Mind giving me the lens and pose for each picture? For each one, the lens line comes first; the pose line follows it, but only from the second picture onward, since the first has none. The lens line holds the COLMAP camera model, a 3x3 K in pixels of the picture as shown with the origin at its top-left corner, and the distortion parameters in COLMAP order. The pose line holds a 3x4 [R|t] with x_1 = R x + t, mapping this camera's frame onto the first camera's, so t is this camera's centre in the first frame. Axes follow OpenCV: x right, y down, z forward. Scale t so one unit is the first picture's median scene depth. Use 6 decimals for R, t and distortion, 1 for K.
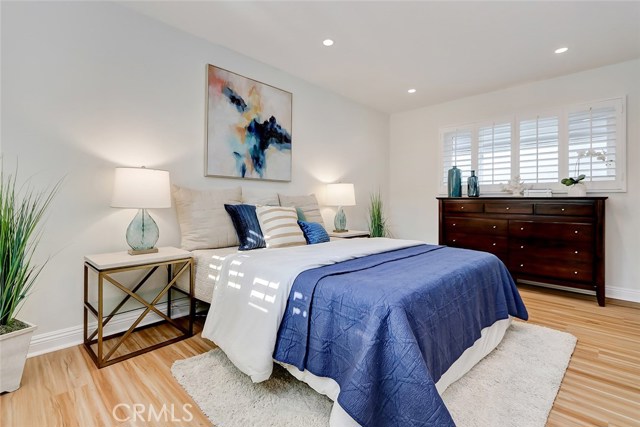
lens RADIAL K [[293.4, 0, 317.4], [0, 293.4, 208.7], [0, 0, 1]] dist [-0.002784, -0.000547]
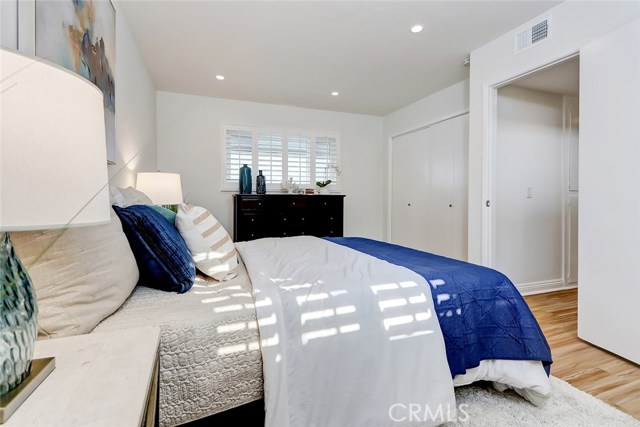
lens RADIAL K [[293.4, 0, 316.3], [0, 293.4, 208.3], [0, 0, 1]] dist [-0.002784, -0.000547]
pose [[0.422285, -0.033155, 0.905856, -0.406354], [0.025646, 0.999368, 0.024623, -0.009426], [-0.906100, 0.012834, 0.422869, 0.362506]]
